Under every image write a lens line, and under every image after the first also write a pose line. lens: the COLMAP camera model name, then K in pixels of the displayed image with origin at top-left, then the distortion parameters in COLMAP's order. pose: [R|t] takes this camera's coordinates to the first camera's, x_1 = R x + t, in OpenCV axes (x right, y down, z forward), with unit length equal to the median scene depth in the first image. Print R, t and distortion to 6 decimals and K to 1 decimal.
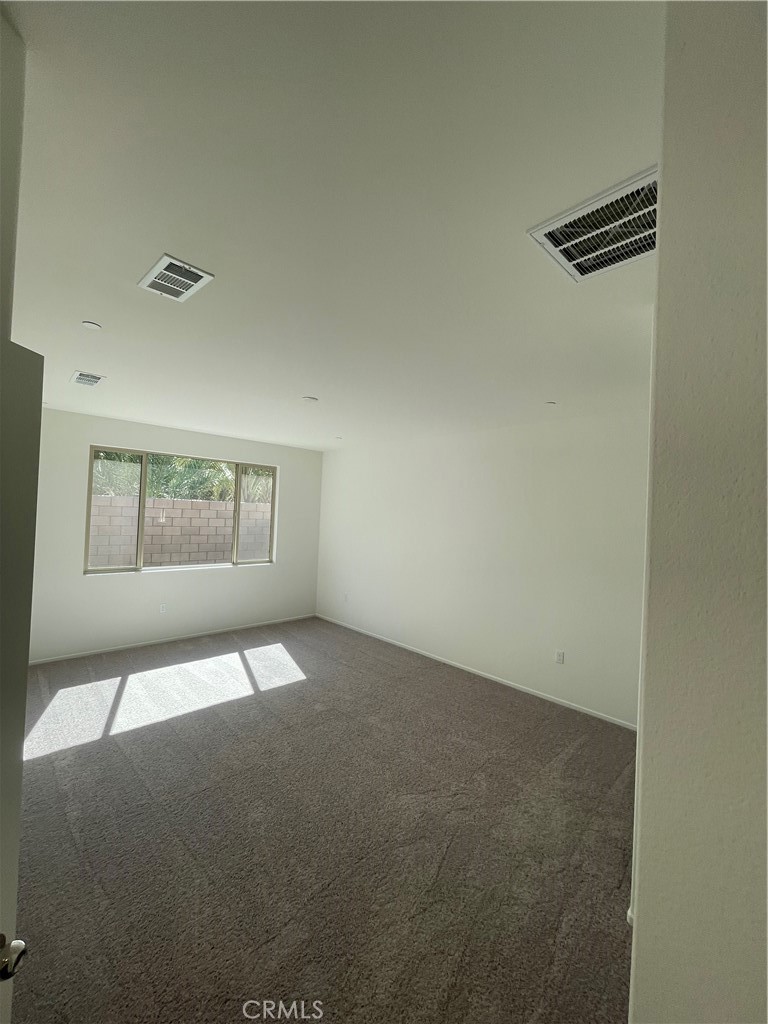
lens RADIAL K [[414.4, 0, 384.0], [0, 414.4, 512.0], [0, 0, 1]] dist [-0.006606, 0.000556]
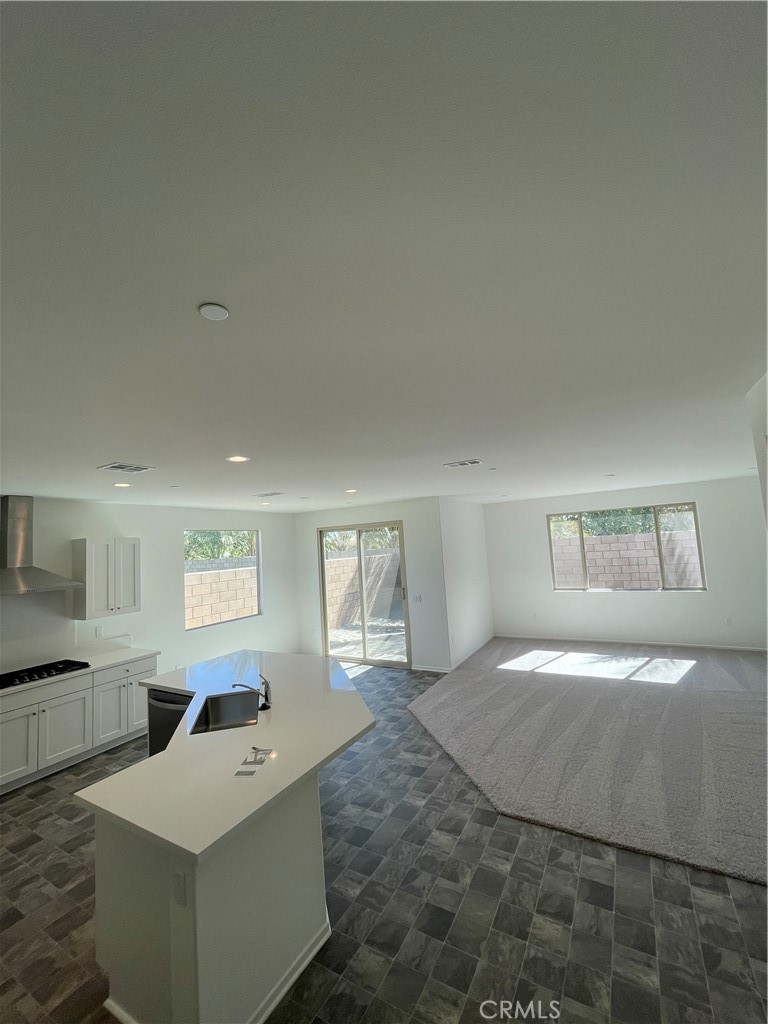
lens RADIAL K [[414.4, 0, 384.0], [0, 414.4, 512.0], [0, 0, 1]] dist [-0.006606, 0.000556]
pose [[0.285809, -0.136881, -0.948460, 0.662118], [0.073930, 0.989946, -0.120591, -0.013110], [0.955431, -0.035654, 0.293055, -0.132585]]
